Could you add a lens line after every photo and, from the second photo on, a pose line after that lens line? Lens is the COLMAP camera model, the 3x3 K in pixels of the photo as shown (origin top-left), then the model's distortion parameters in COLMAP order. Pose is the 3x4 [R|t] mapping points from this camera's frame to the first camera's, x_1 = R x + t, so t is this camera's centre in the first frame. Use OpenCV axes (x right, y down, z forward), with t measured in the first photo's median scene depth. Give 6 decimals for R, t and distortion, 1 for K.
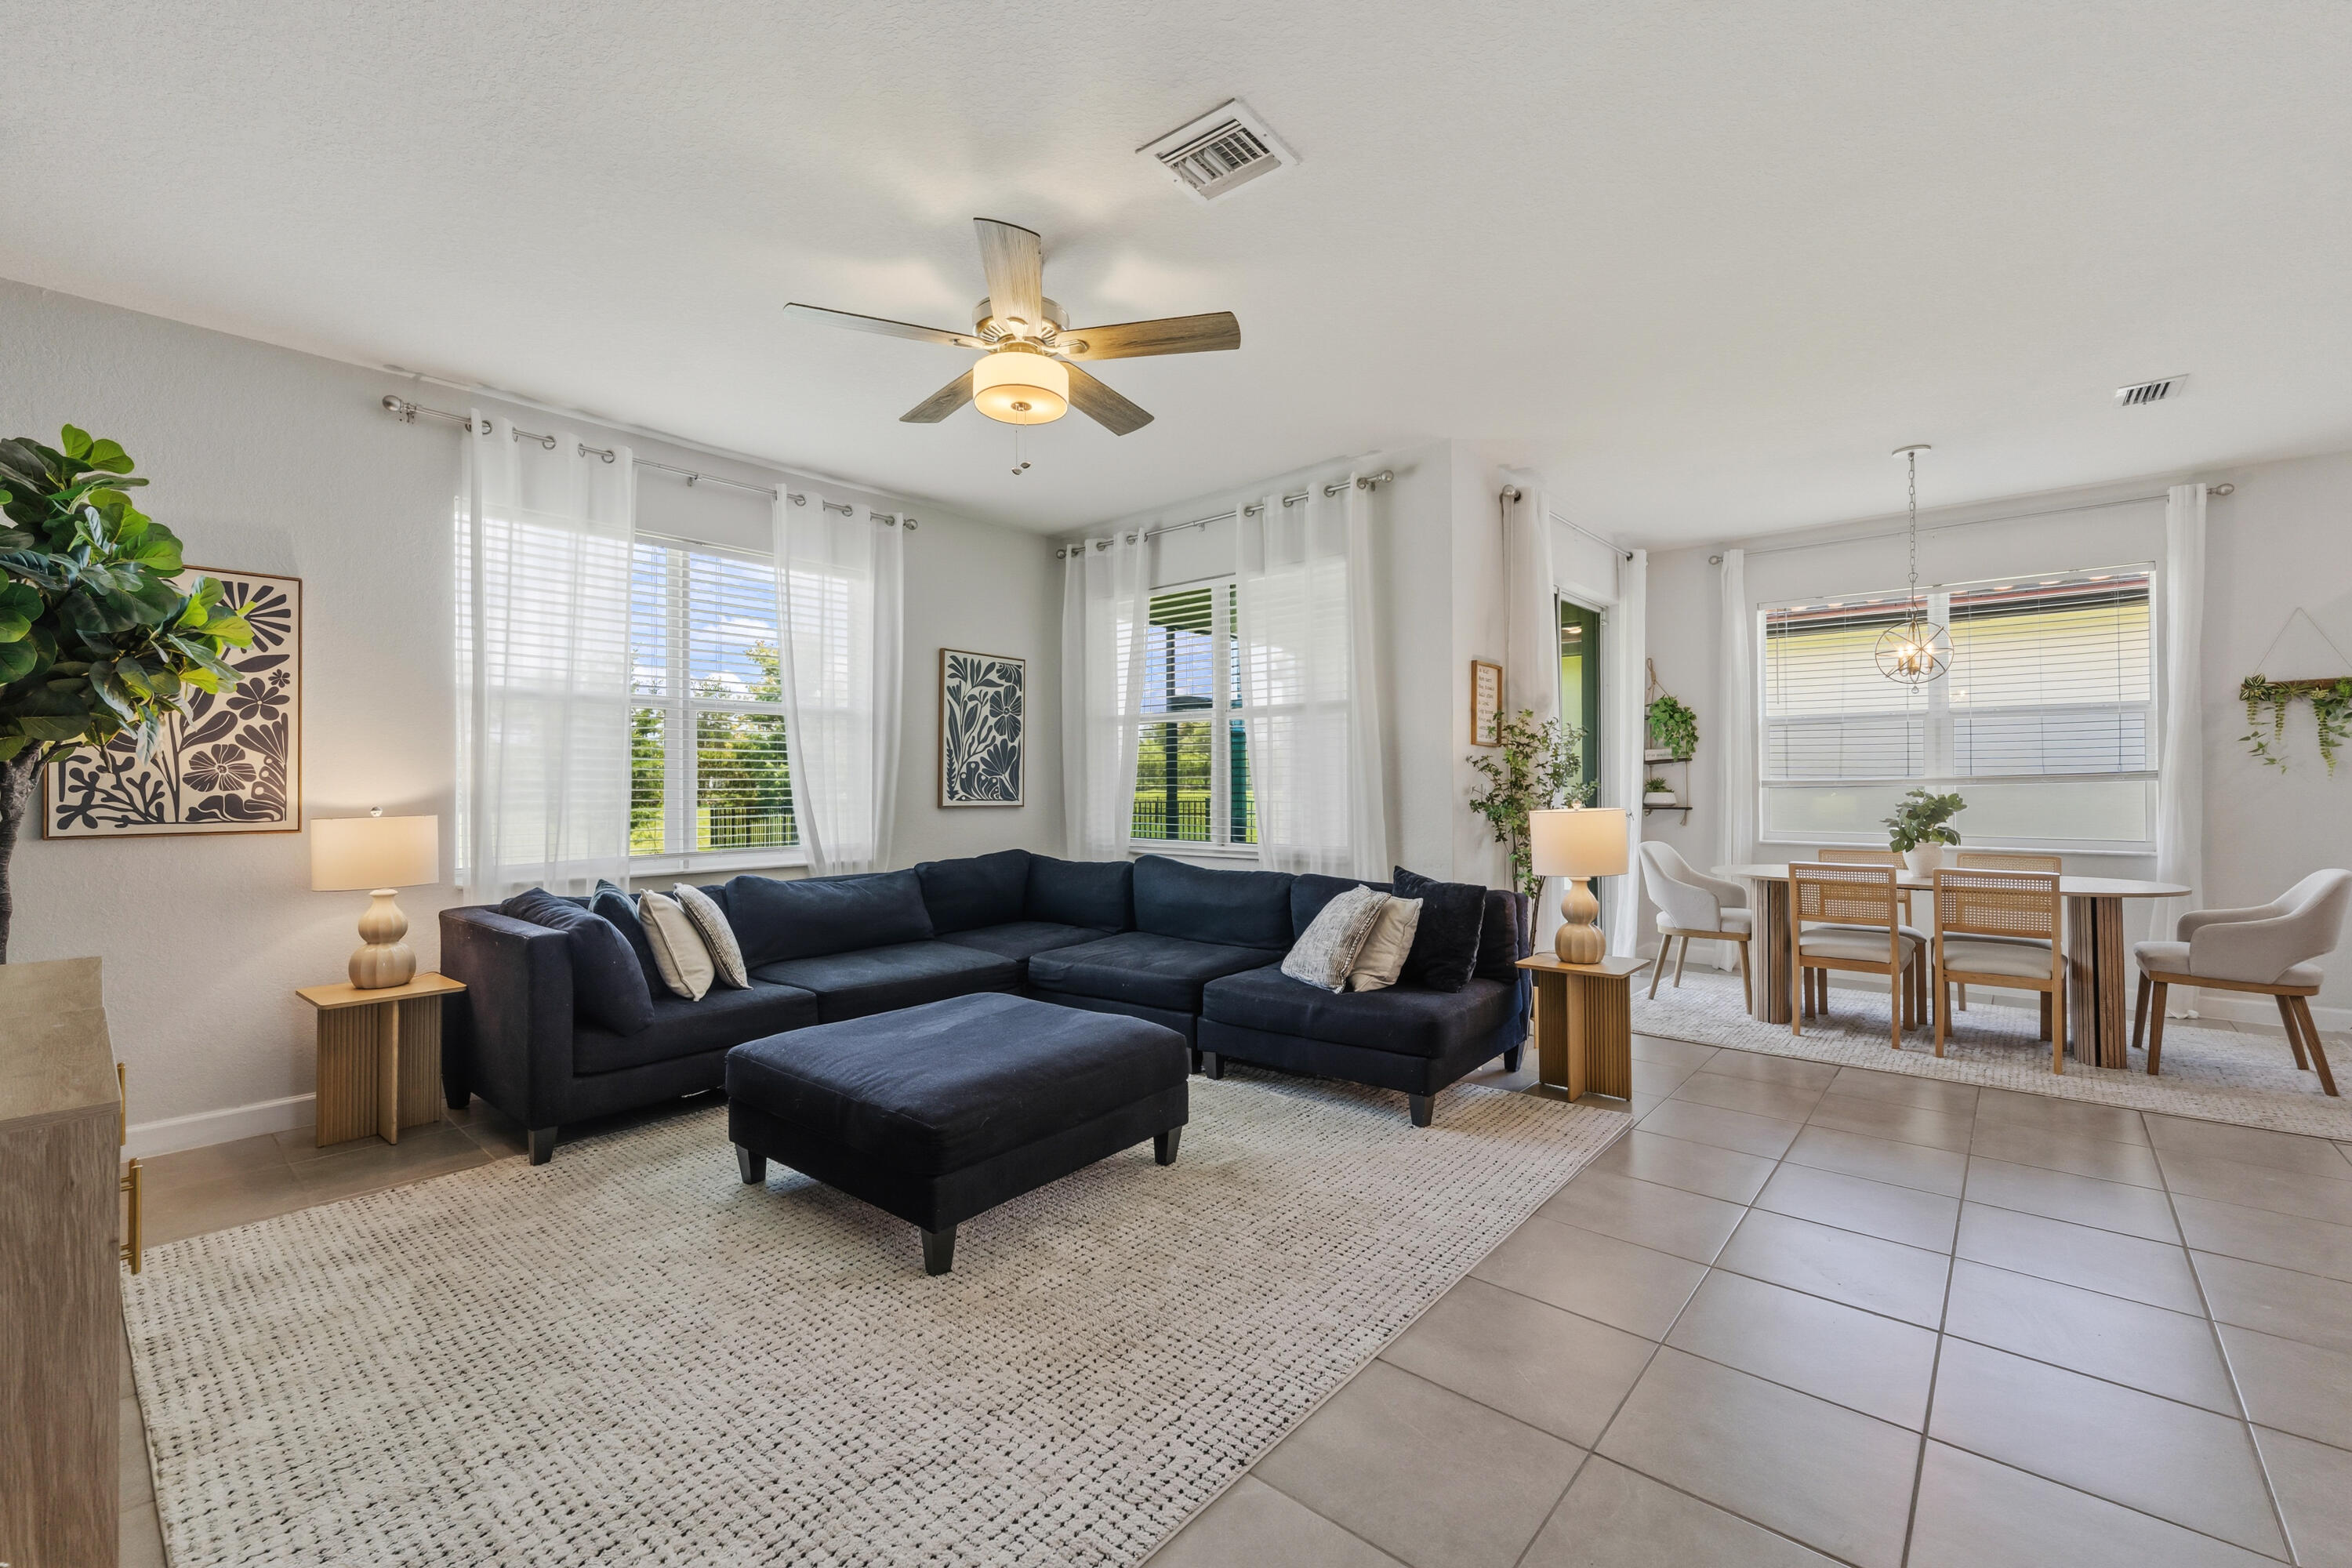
lens RADIAL K [[968.8, 0, 1166.7], [0, 968.8, 779.8], [0, 0, 1]] dist [-0.003005, -0.000752]
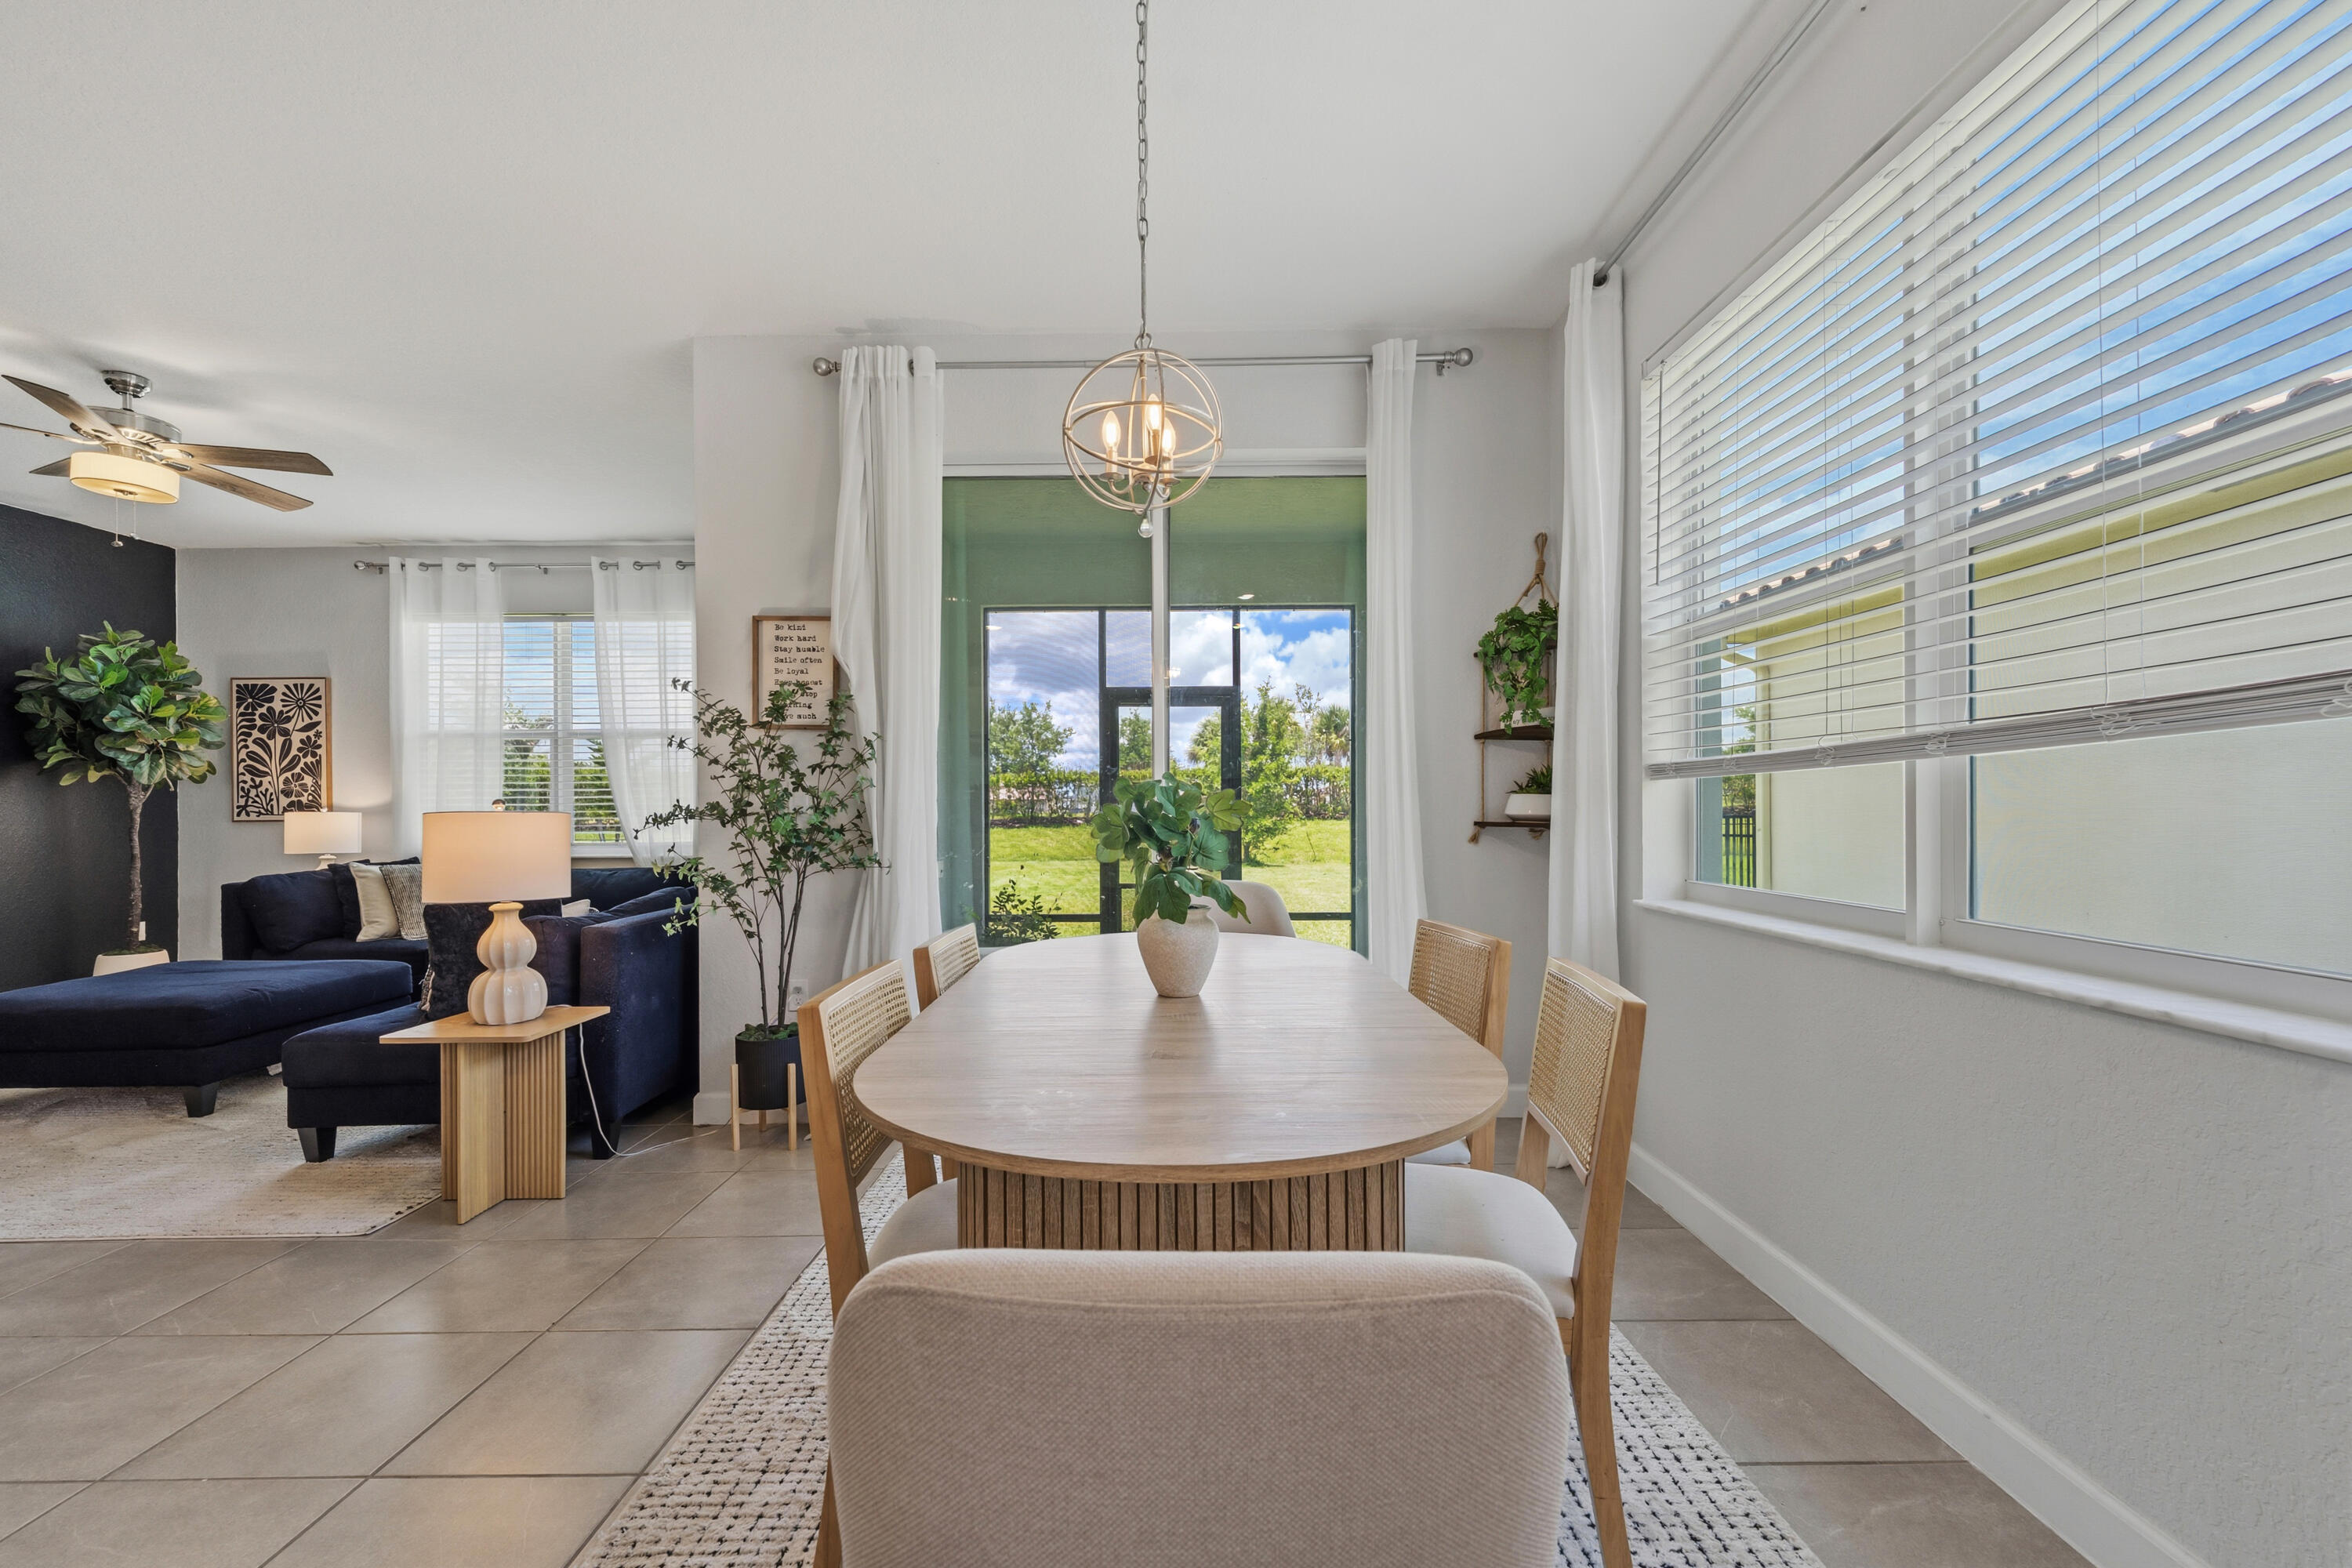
lens RADIAL K [[968.8, 0, 1170.3], [0, 968.8, 805.8], [0, 0, 1]] dist [-0.003005, -0.000752]
pose [[0.666061, -0.001113, -0.745897, 1.048962], [0.007424, 0.999959, 0.005137, 0.020708], [0.745861, -0.008959, 0.666042, 0.710025]]
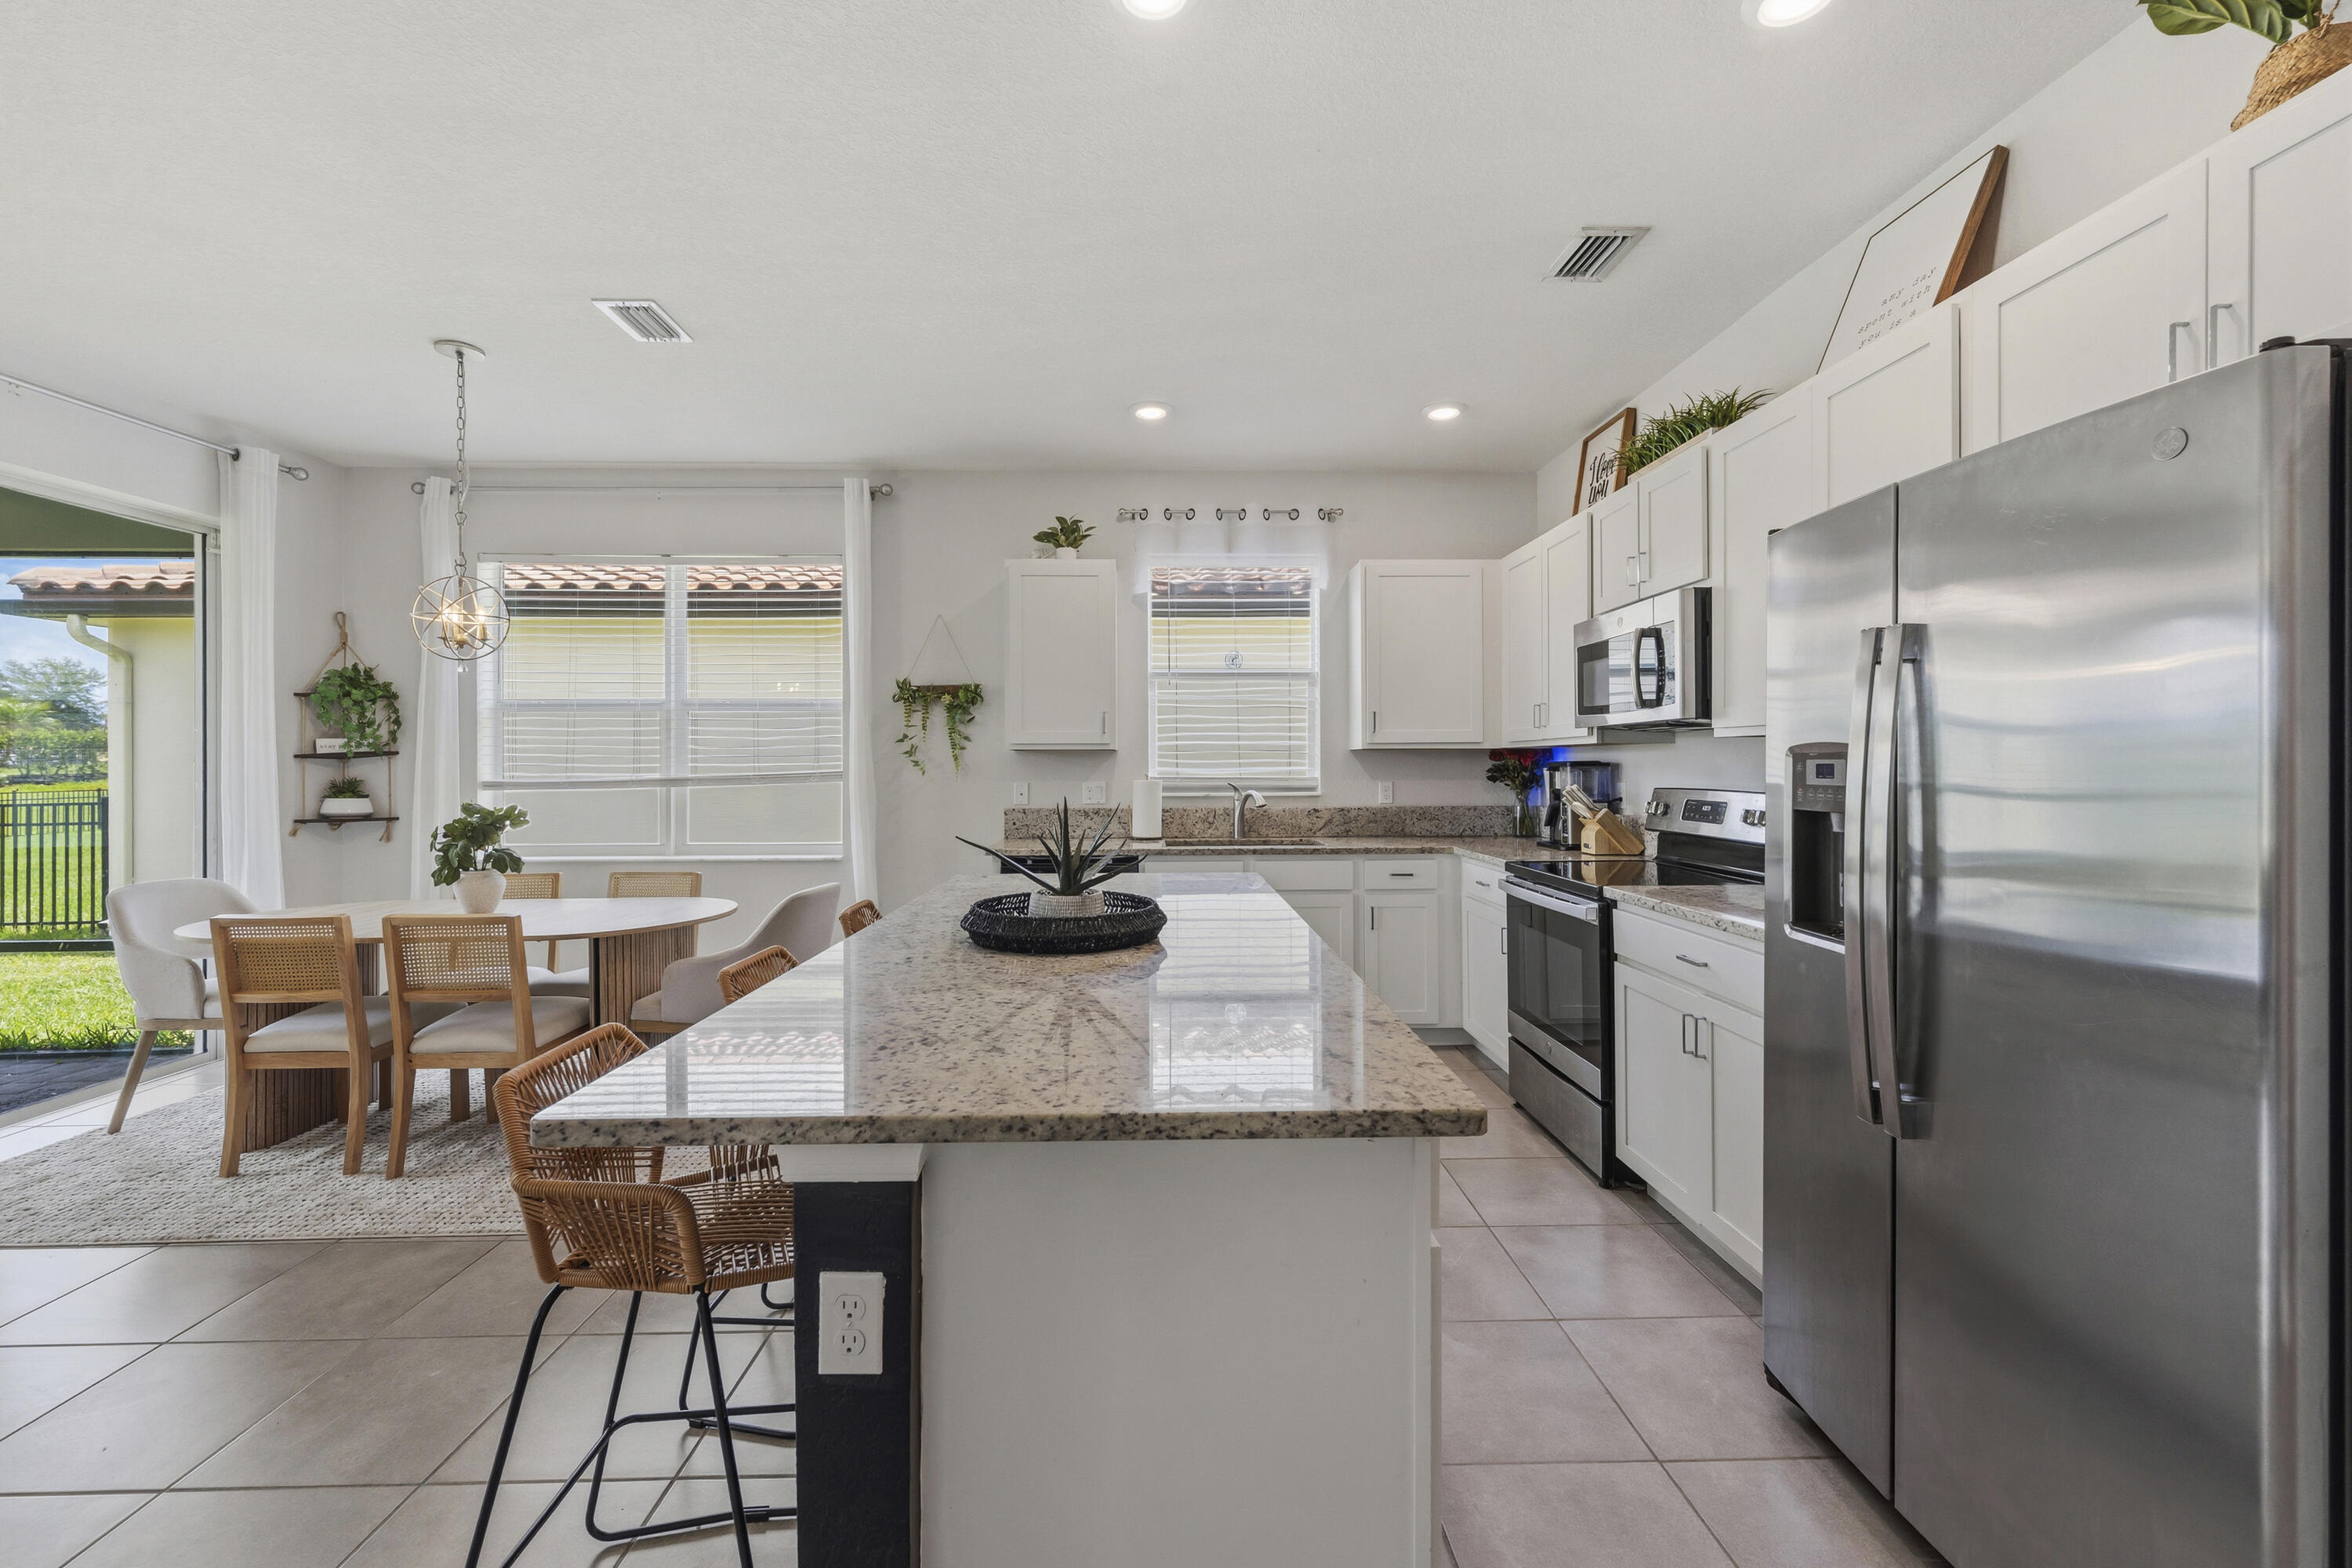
lens RADIAL K [[968.8, 0, 1167.4], [0, 968.8, 753.8], [0, 0, 1]] dist [-0.003005, -0.000752]
pose [[0.735895, 0.011342, 0.677001, 0.652066], [-0.002955, 0.999904, -0.013540, -0.016482], [-0.677089, 0.007963, 0.735858, 0.073469]]
